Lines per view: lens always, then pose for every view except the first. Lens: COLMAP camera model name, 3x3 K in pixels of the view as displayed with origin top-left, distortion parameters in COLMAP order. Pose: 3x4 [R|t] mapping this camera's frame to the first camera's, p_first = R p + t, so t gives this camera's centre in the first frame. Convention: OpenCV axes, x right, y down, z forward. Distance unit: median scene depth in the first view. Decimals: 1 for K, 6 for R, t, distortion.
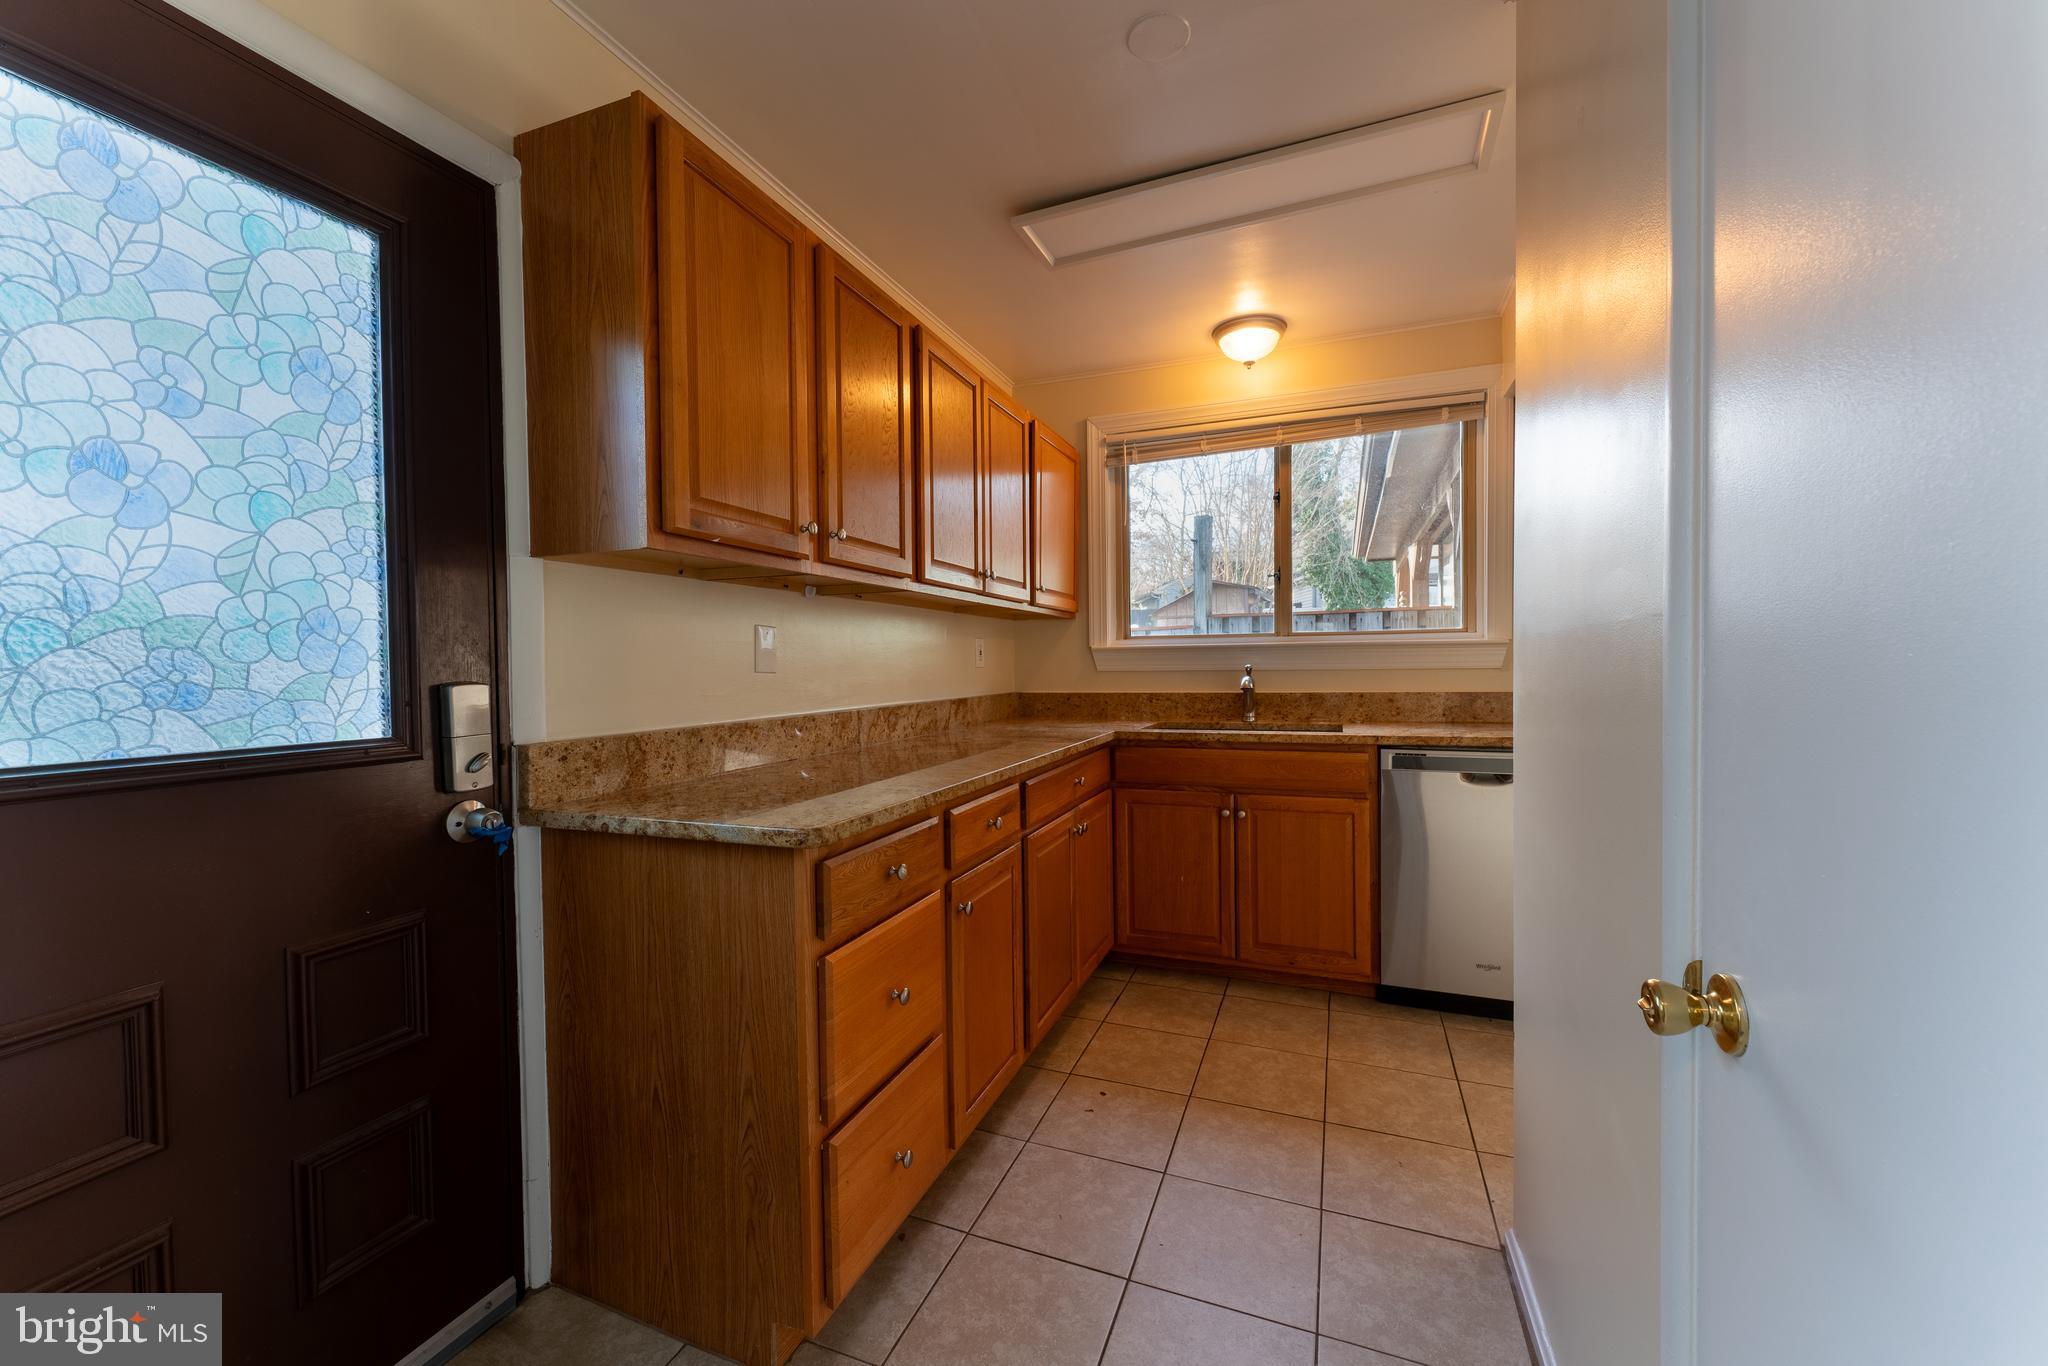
lens RADIAL K [[806.3, 0, 1022.3], [0, 806.3, 678.5], [0, 0, 1]] dist [0.003160, 0.000357]
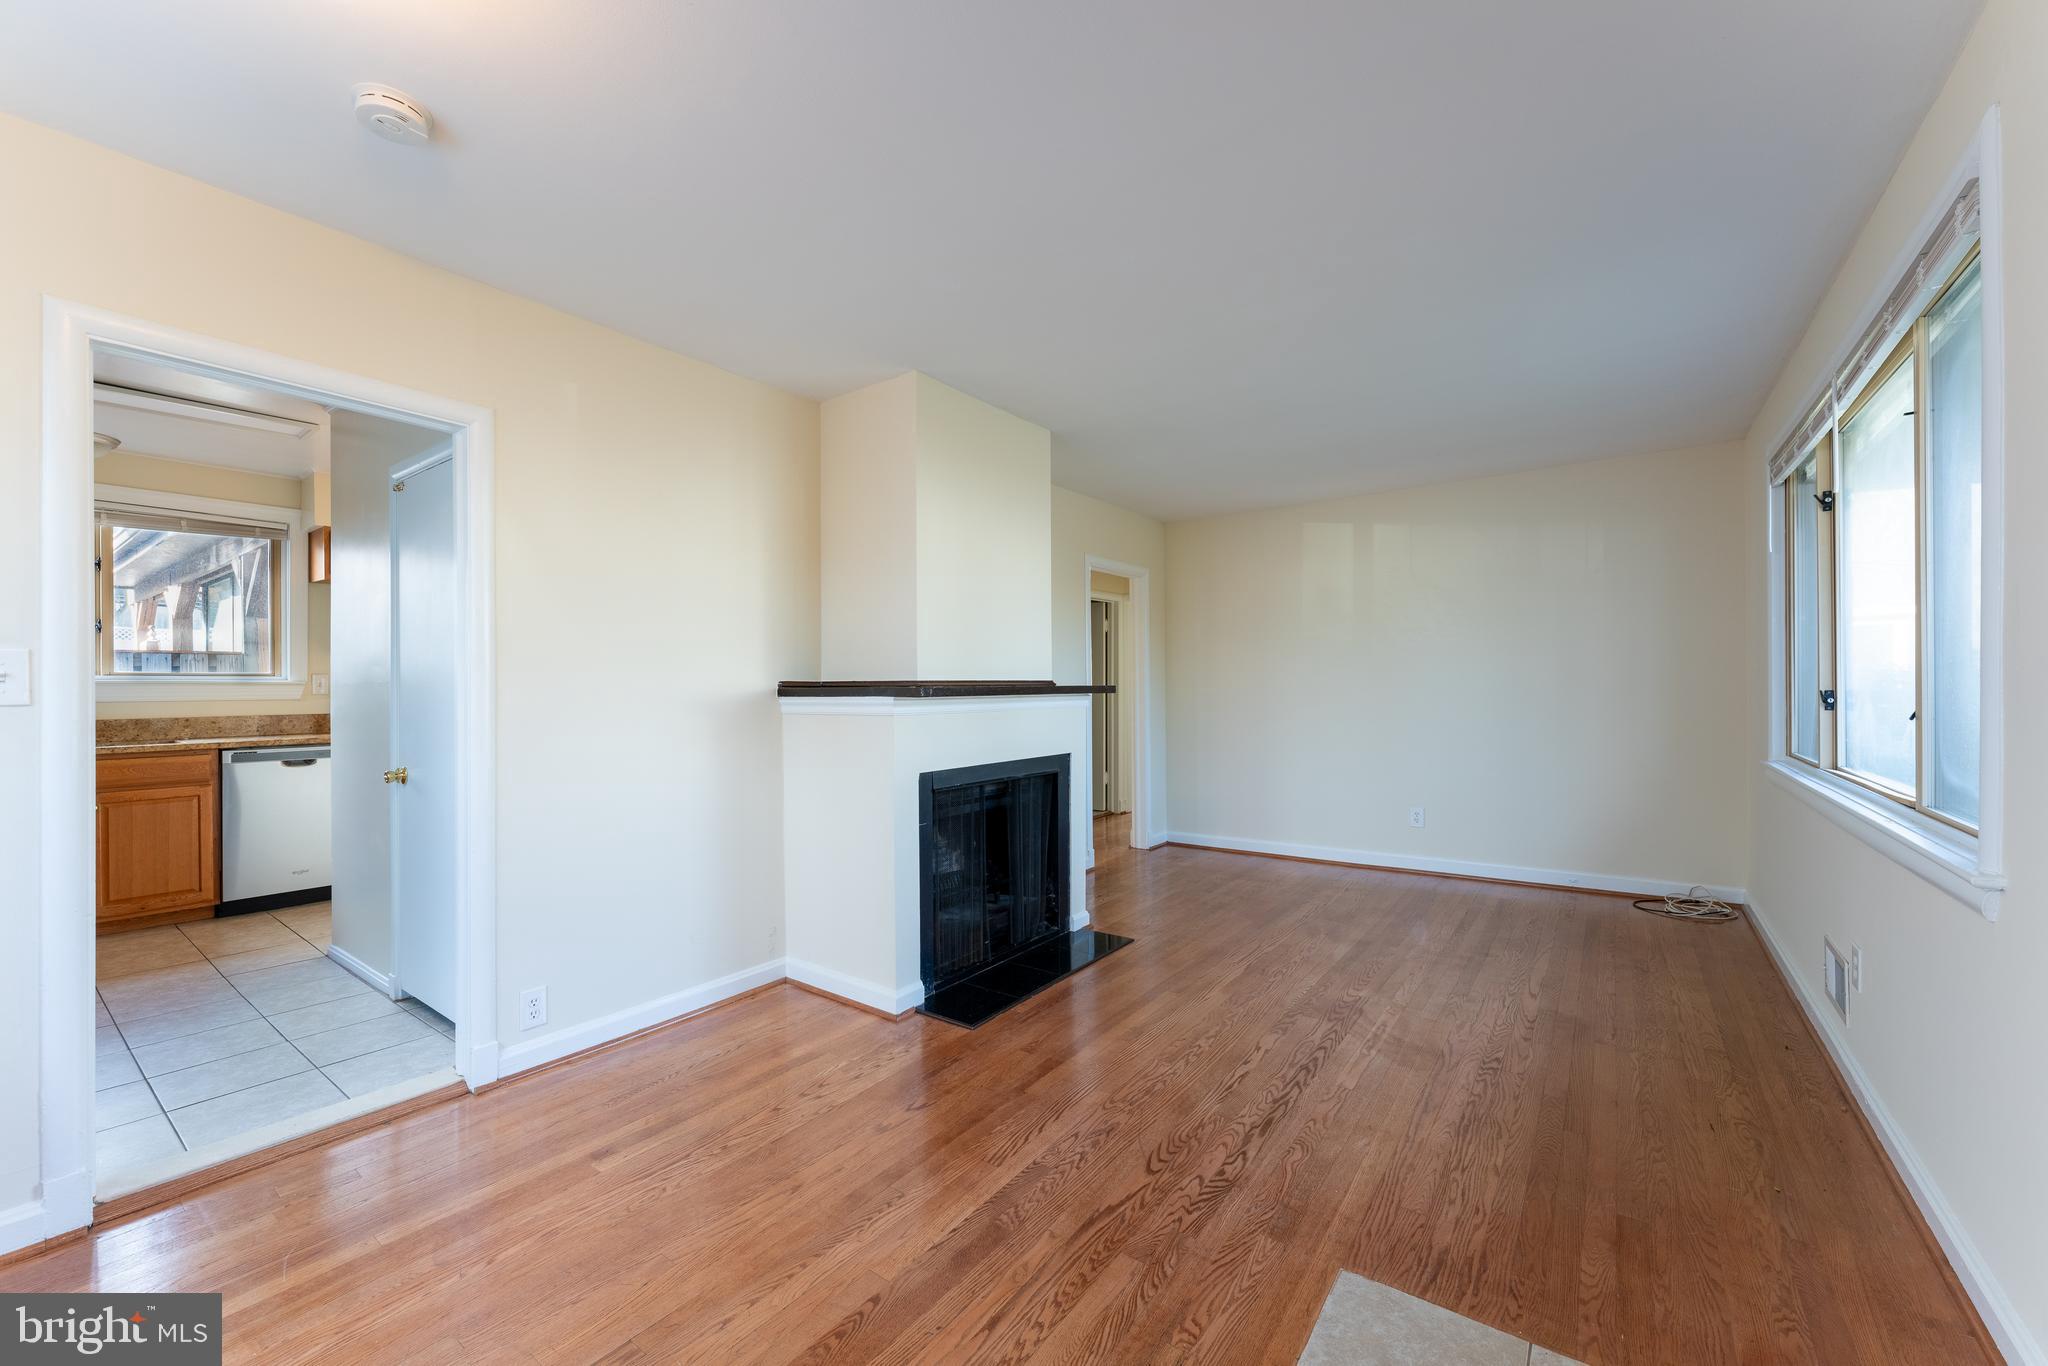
lens RADIAL K [[809.8, 0, 1001.6], [0, 809.8, 684.9], [0, 0, 1]] dist [0.001858, 0.000199]
pose [[0.270828, 0.008901, 0.962587, -0.656983], [0.022839, 0.999616, -0.015669, 0.018317], [-0.962357, 0.026228, 0.270521, -0.878041]]
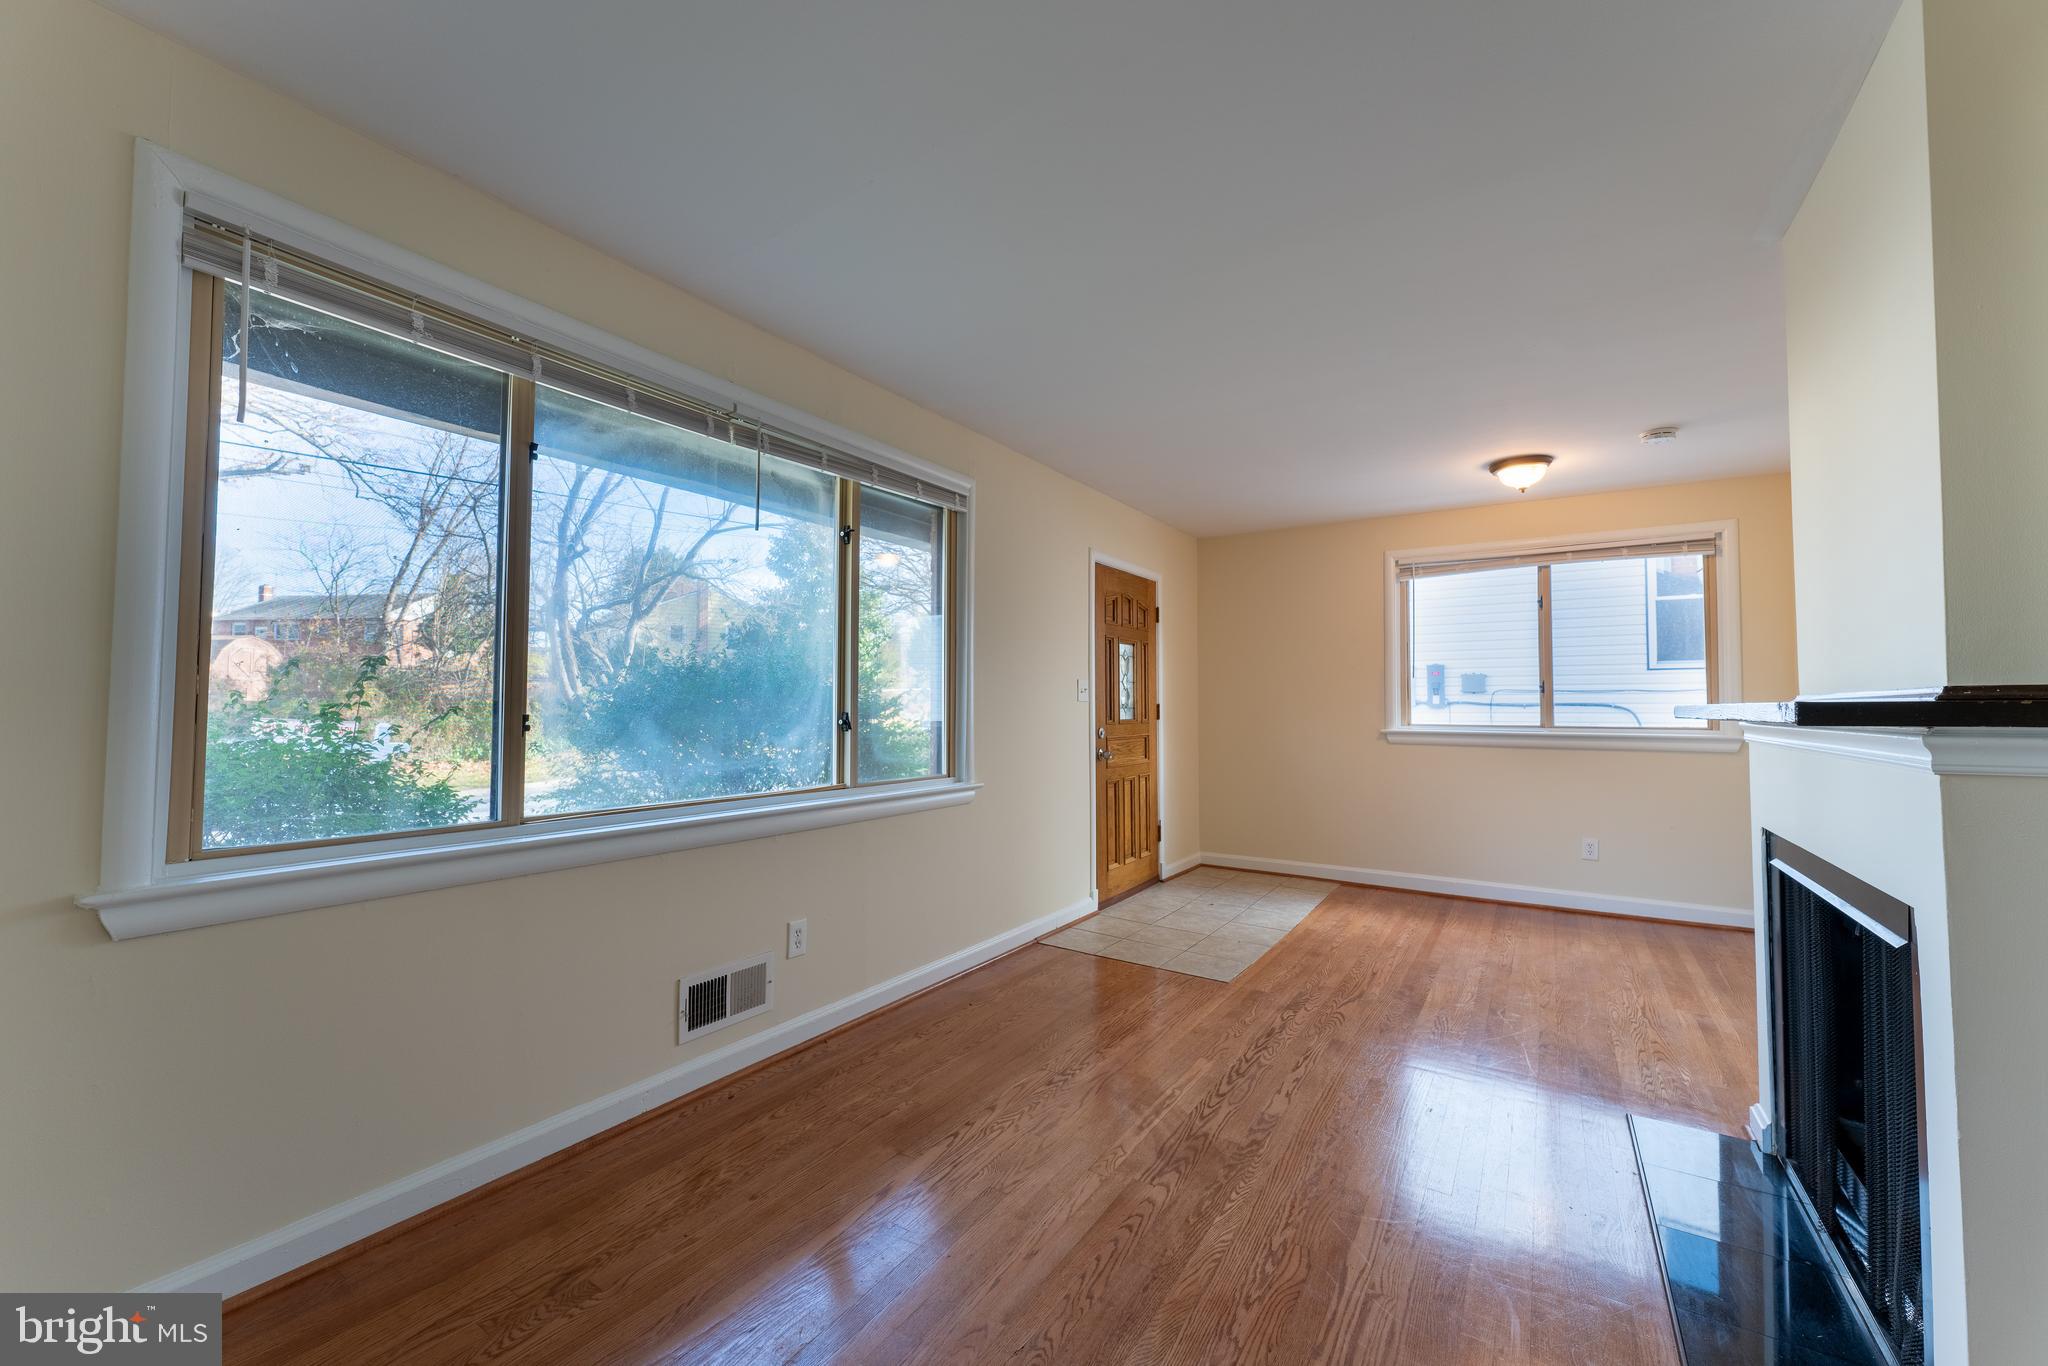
lens RADIAL K [[806.3, 0, 1022.3], [0, 806.3, 678.5], [0, 0, 1]] dist [0.003160, 0.000357]
pose [[-0.200384, -0.026633, -0.979355, 1.425330], [-0.020627, 0.999524, -0.022961, 0.008780], [0.979500, 0.015600, -0.200837, -1.024243]]
